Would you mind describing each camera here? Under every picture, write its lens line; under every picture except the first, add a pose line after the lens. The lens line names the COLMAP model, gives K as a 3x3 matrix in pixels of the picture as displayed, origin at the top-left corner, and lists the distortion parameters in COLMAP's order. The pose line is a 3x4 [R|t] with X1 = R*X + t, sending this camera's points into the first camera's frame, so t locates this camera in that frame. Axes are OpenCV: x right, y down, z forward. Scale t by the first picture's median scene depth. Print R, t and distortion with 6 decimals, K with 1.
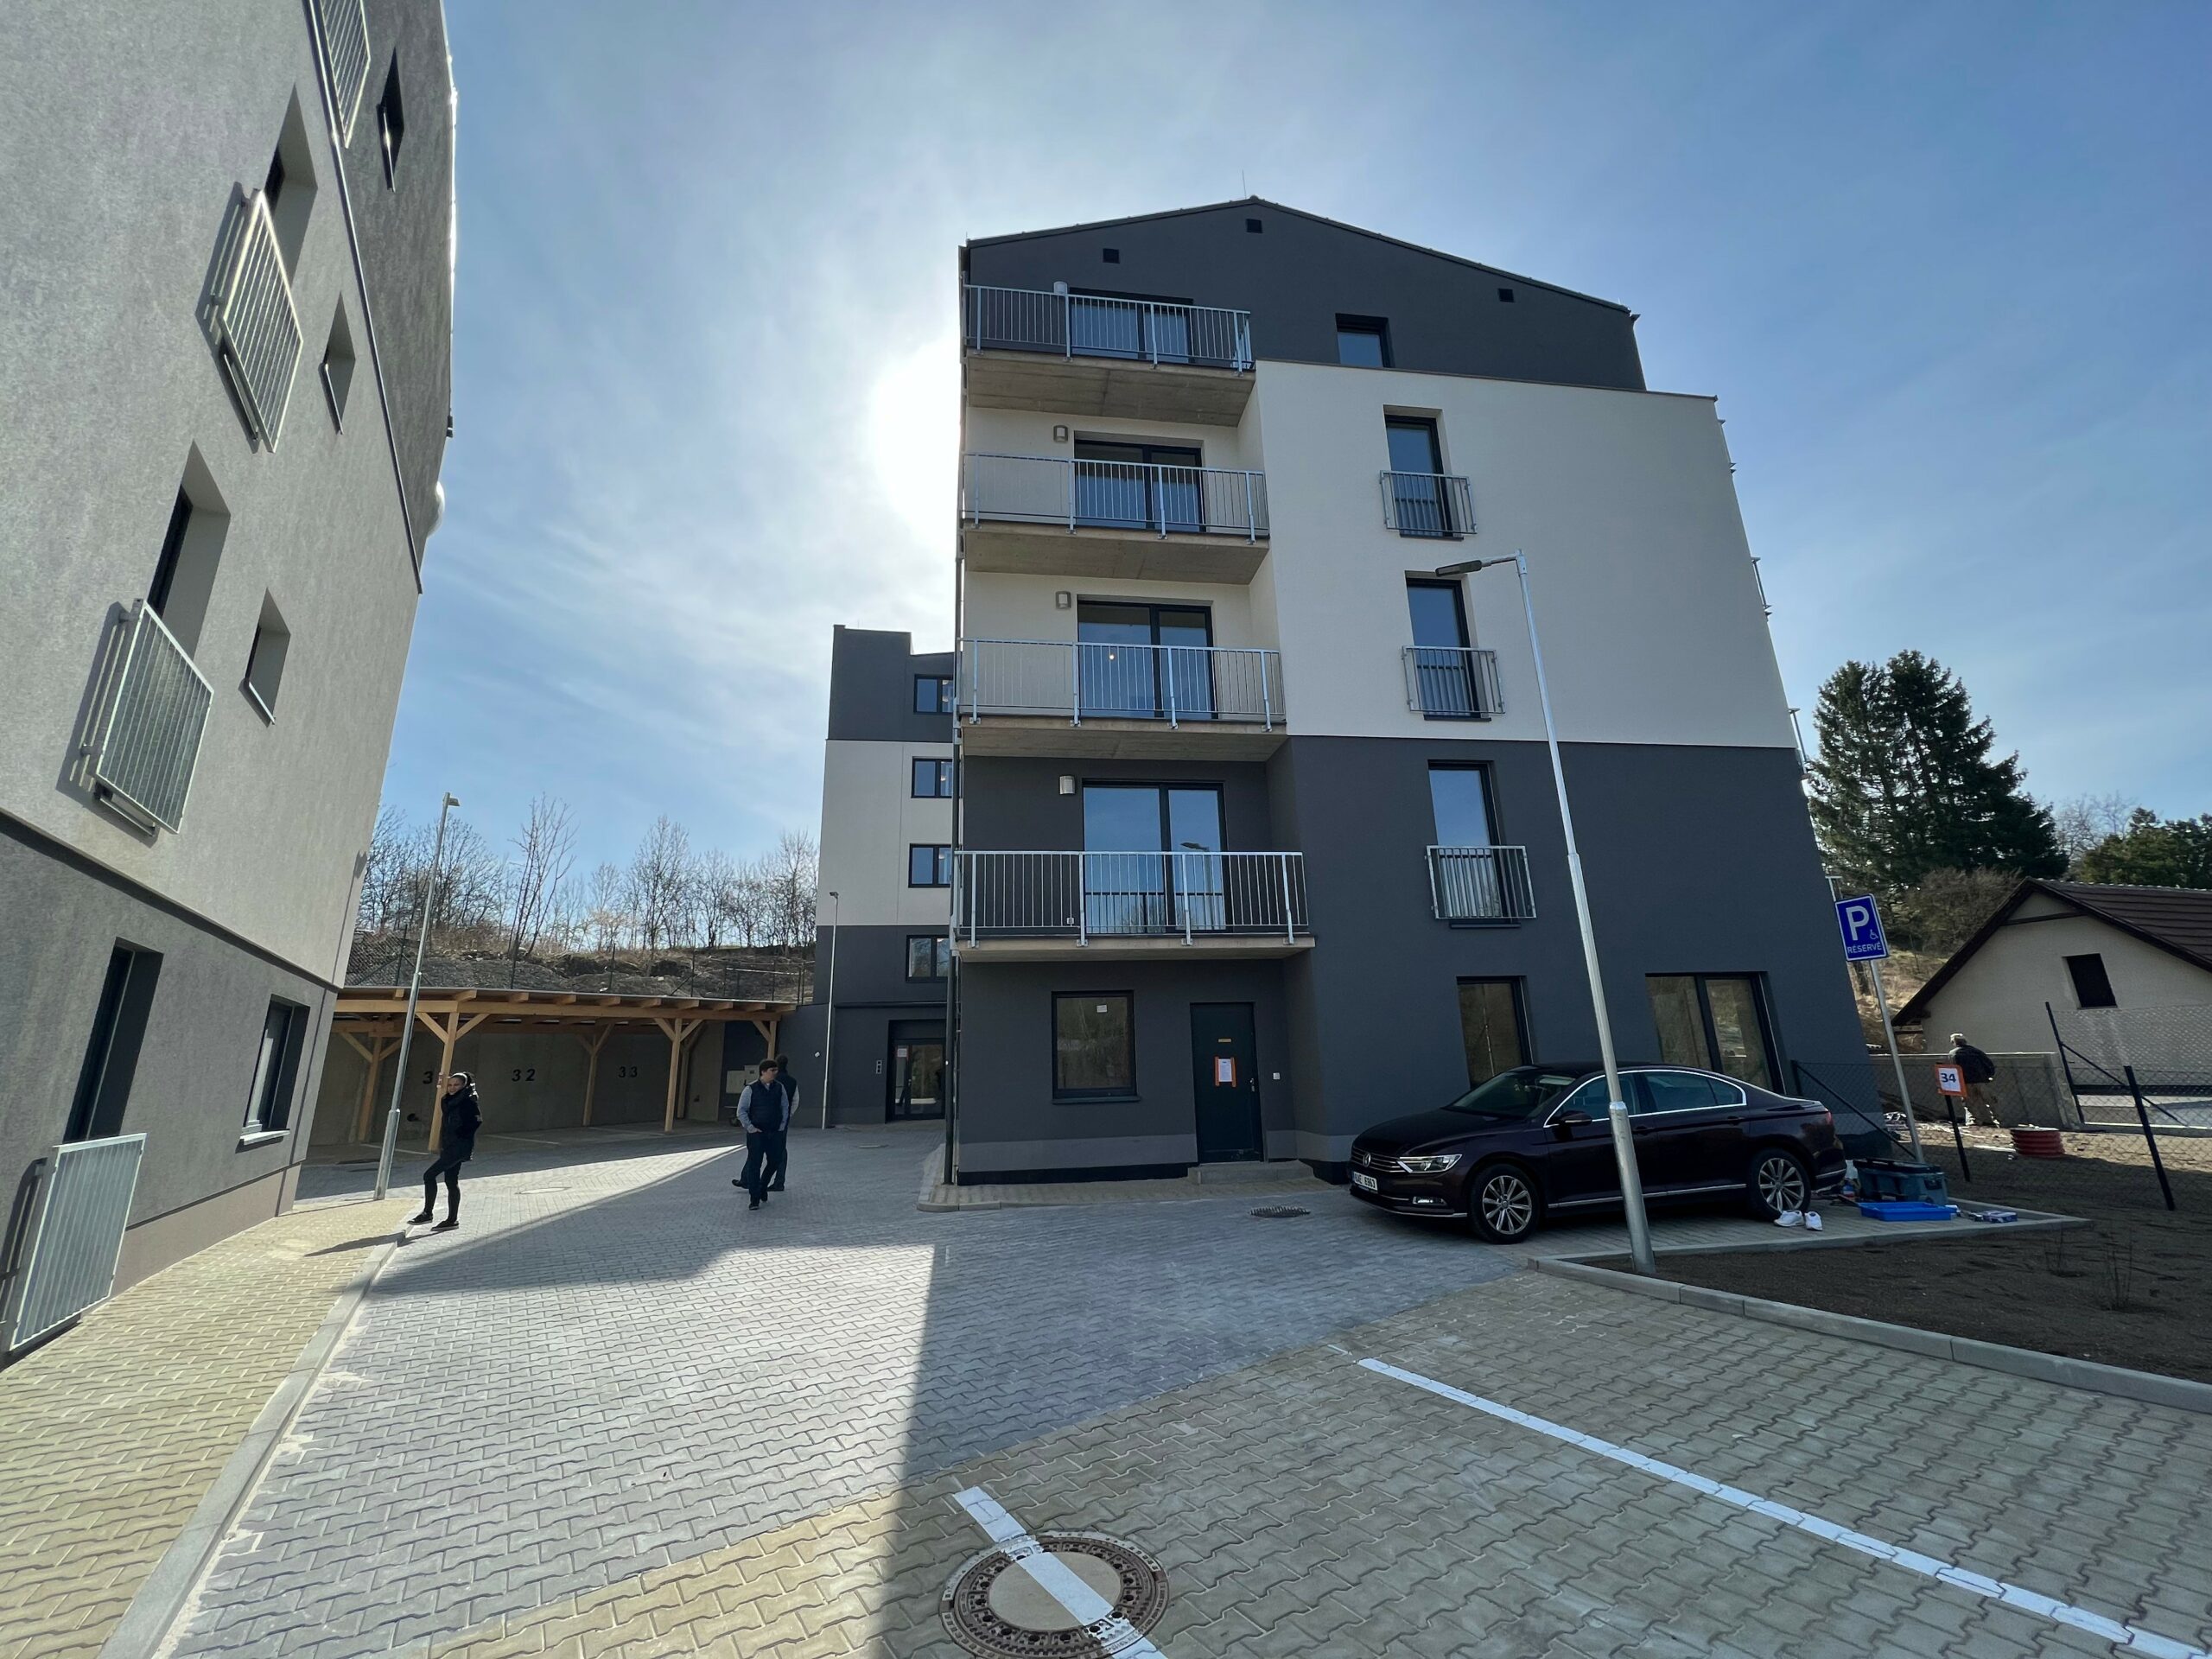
lens RADIAL K [[878.4, 0, 1111.5], [0, 878.4, 819.0], [0, 0, 1]] dist [0.000862, 0.000007]
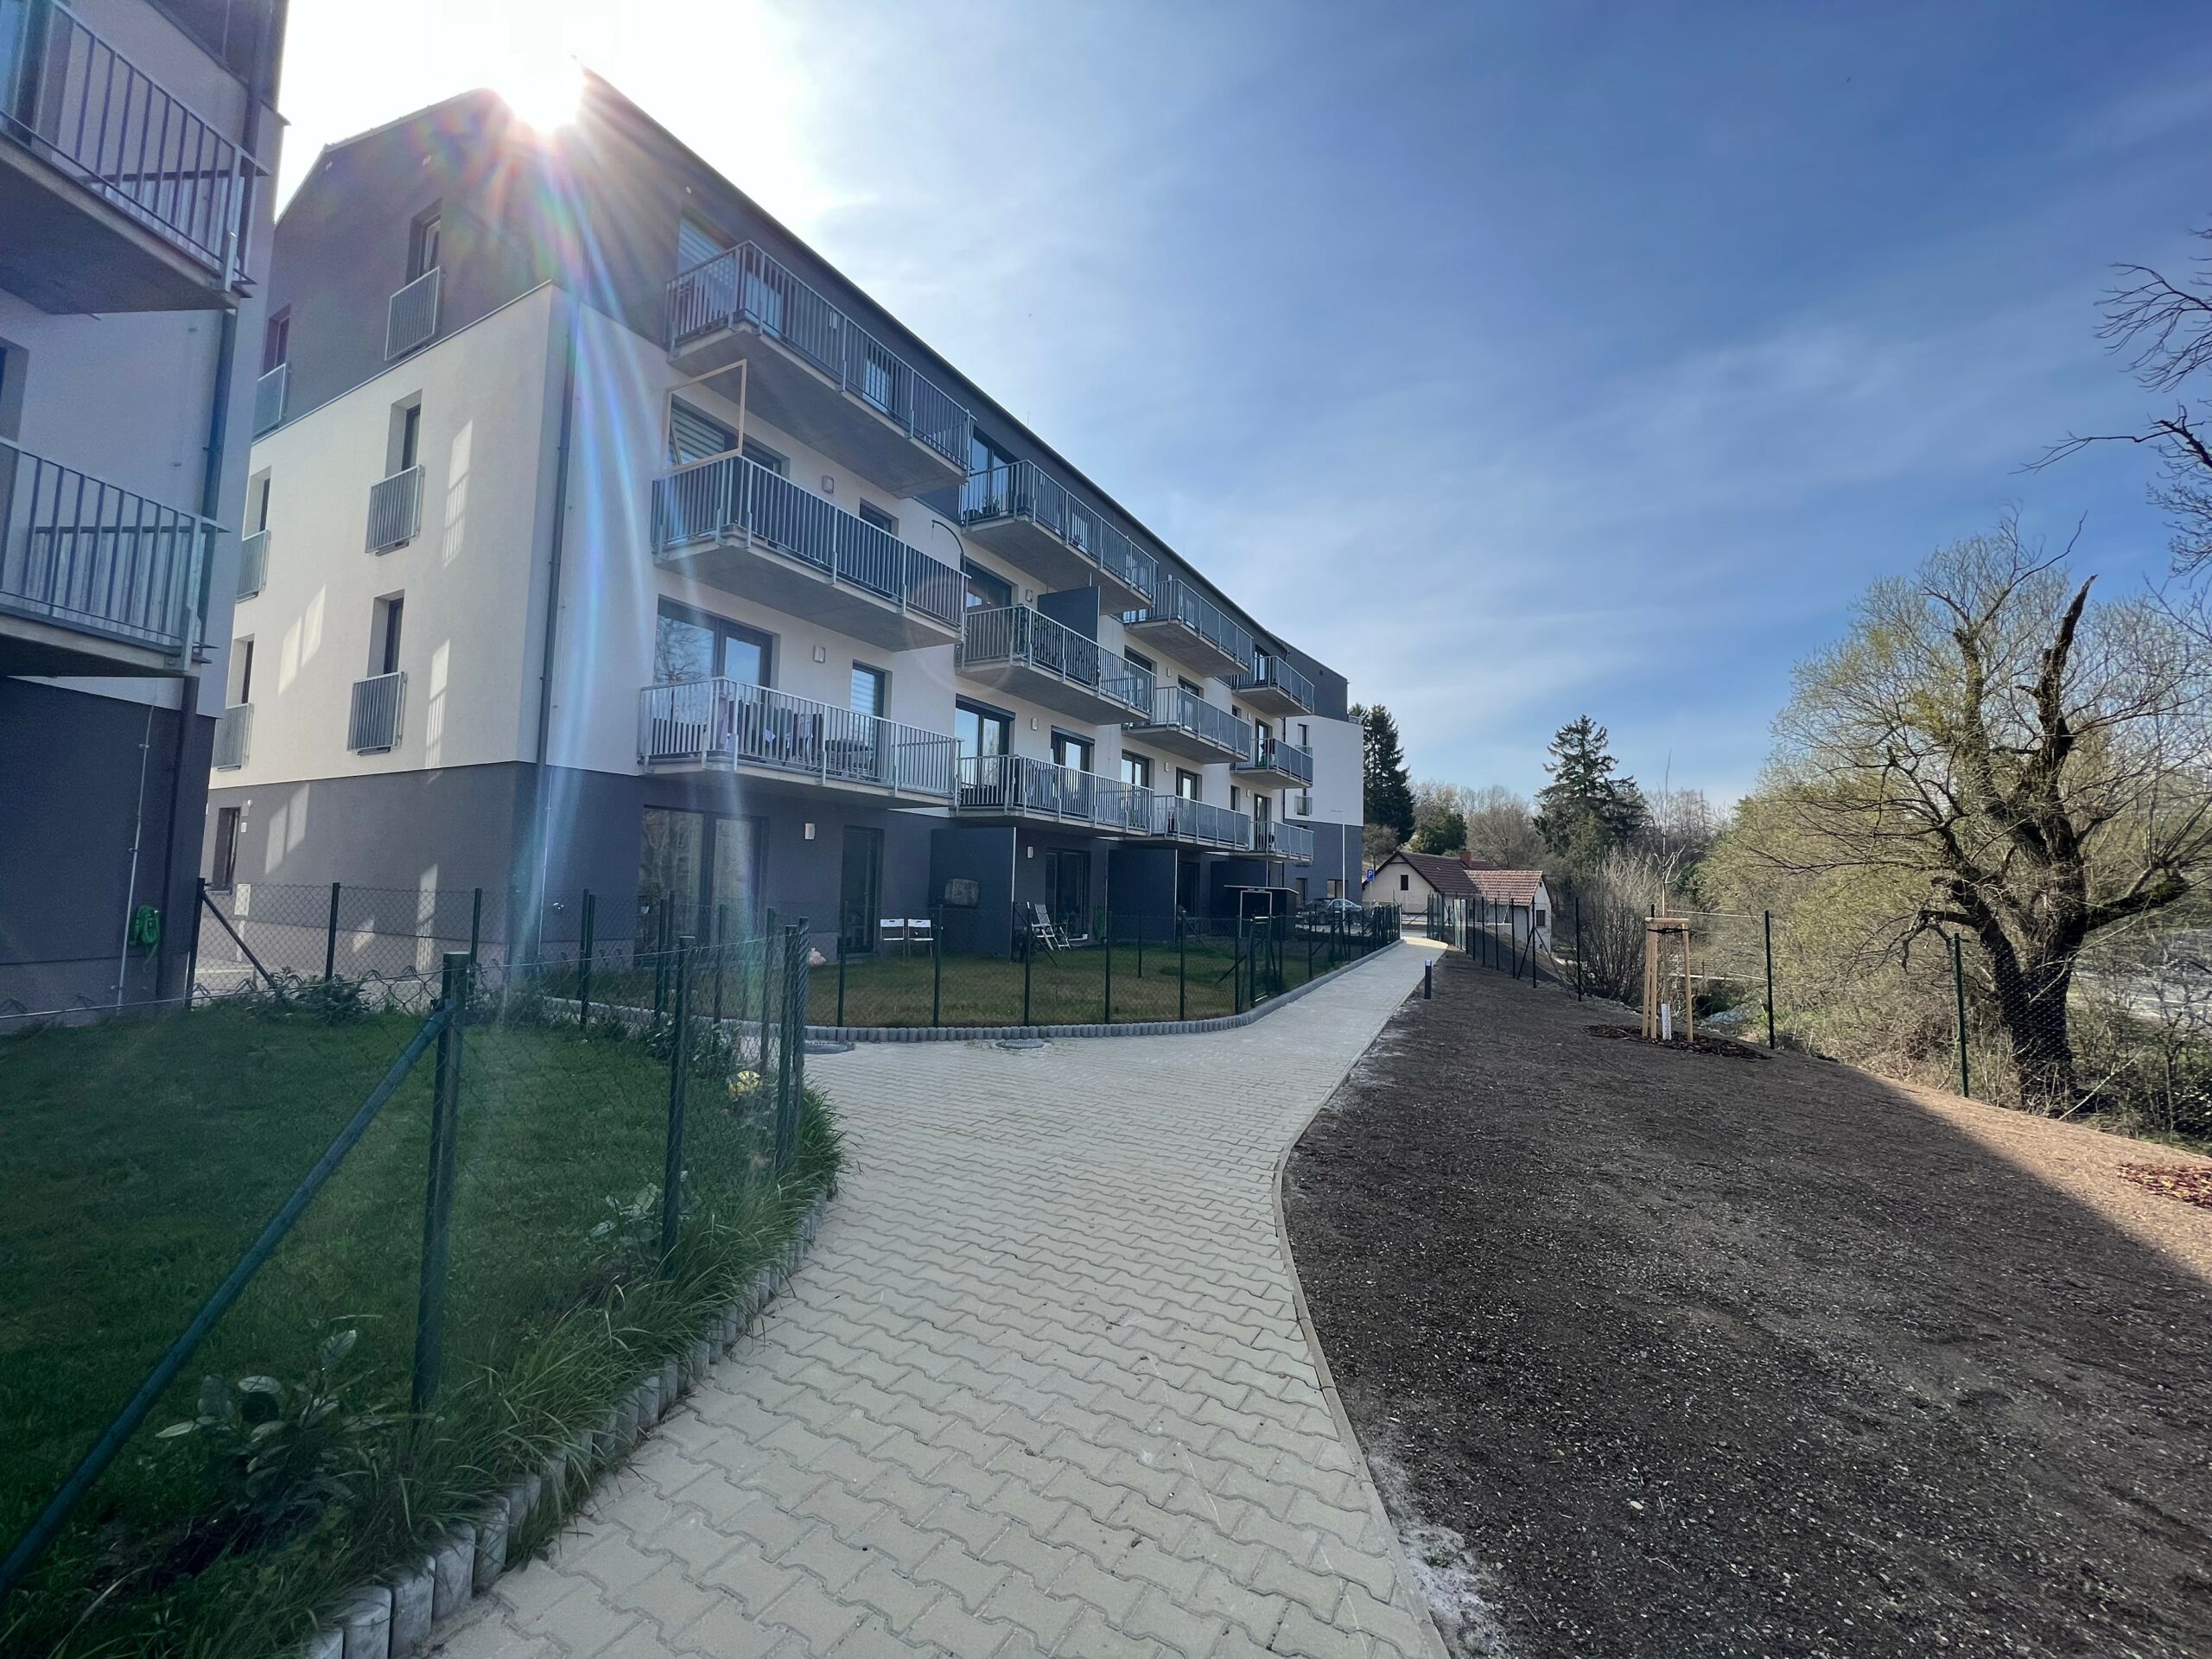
lens RADIAL K [[878.4, 0, 1111.5], [0, 878.4, 819.0], [0, 0, 1]] dist [0.000862, 0.000007]
pose [[0.878423, 0.084742, 0.470310, -0.545203], [-0.170038, 0.975170, 0.141880, -0.127397], [-0.446609, -0.204601, 0.871021, -0.510266]]
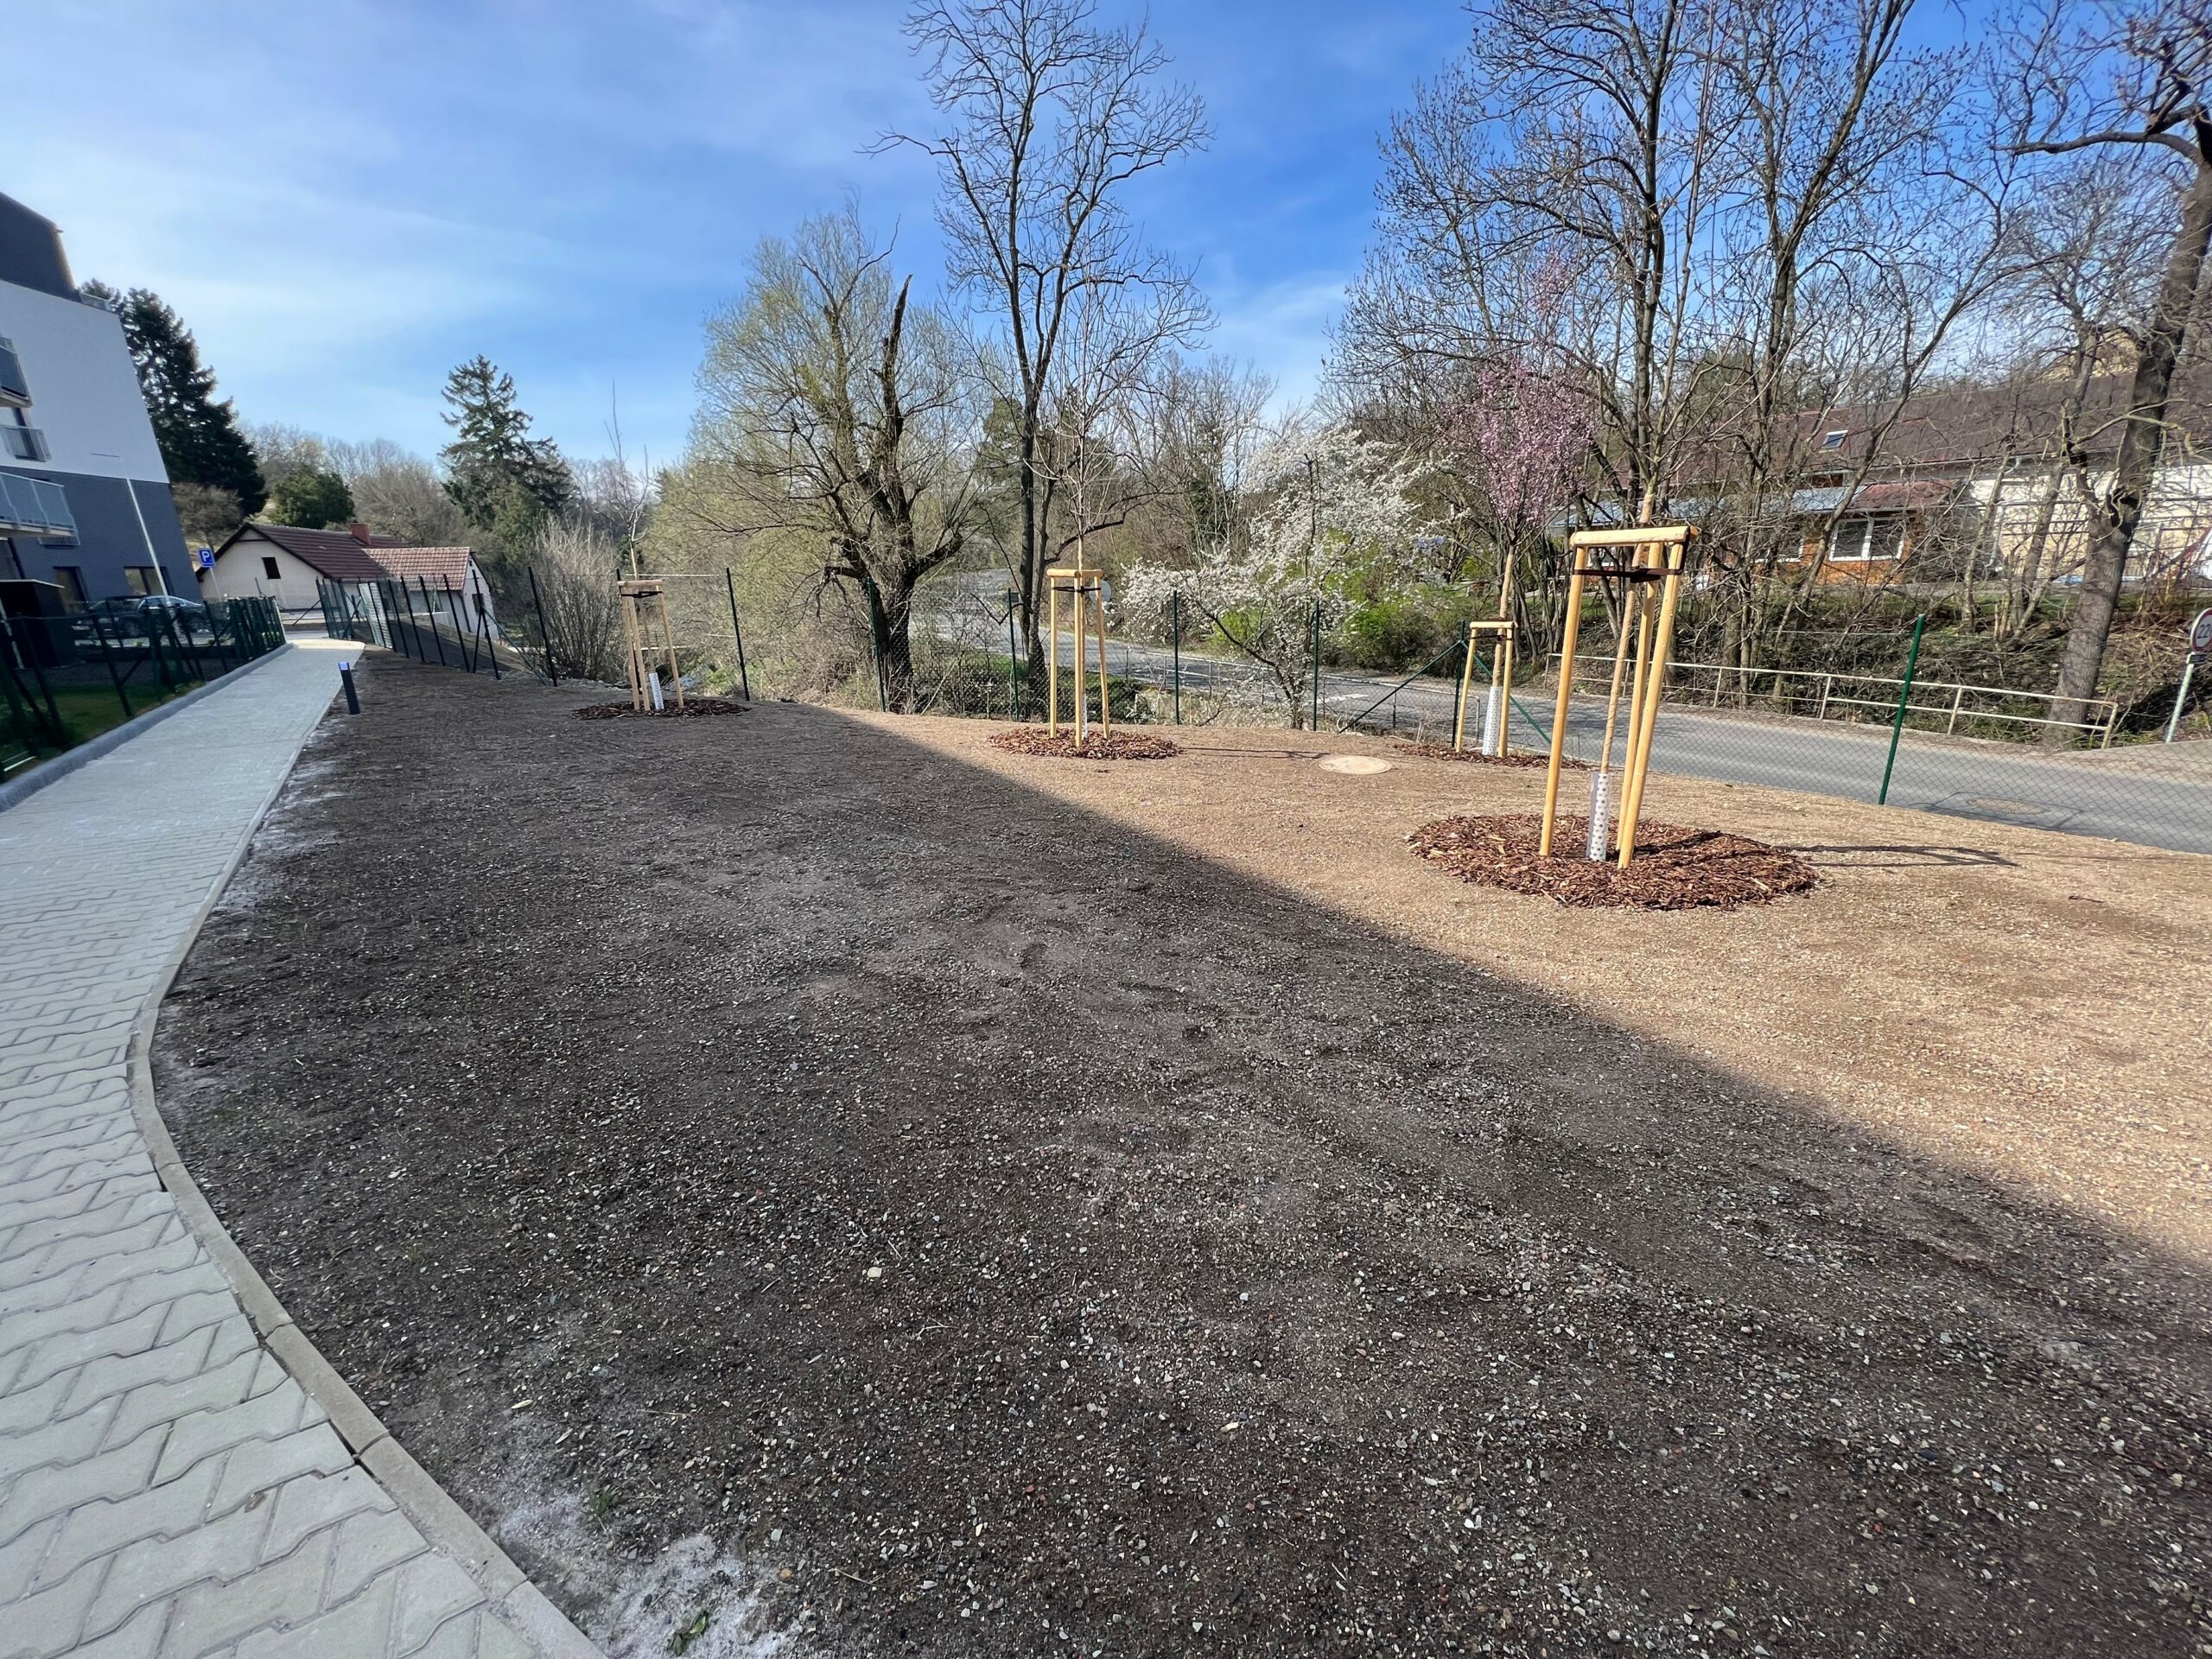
lens RADIAL K [[880.0, 0, 1093.3], [0, 880.0, 824.8], [0, 0, 1]] dist [0.000595, -0.000153]
pose [[0.023323, -0.259150, 0.965556, -0.524938], [-0.232717, 0.937879, 0.257343, -0.118682], [-0.972265, -0.230703, -0.038434, -0.491469]]
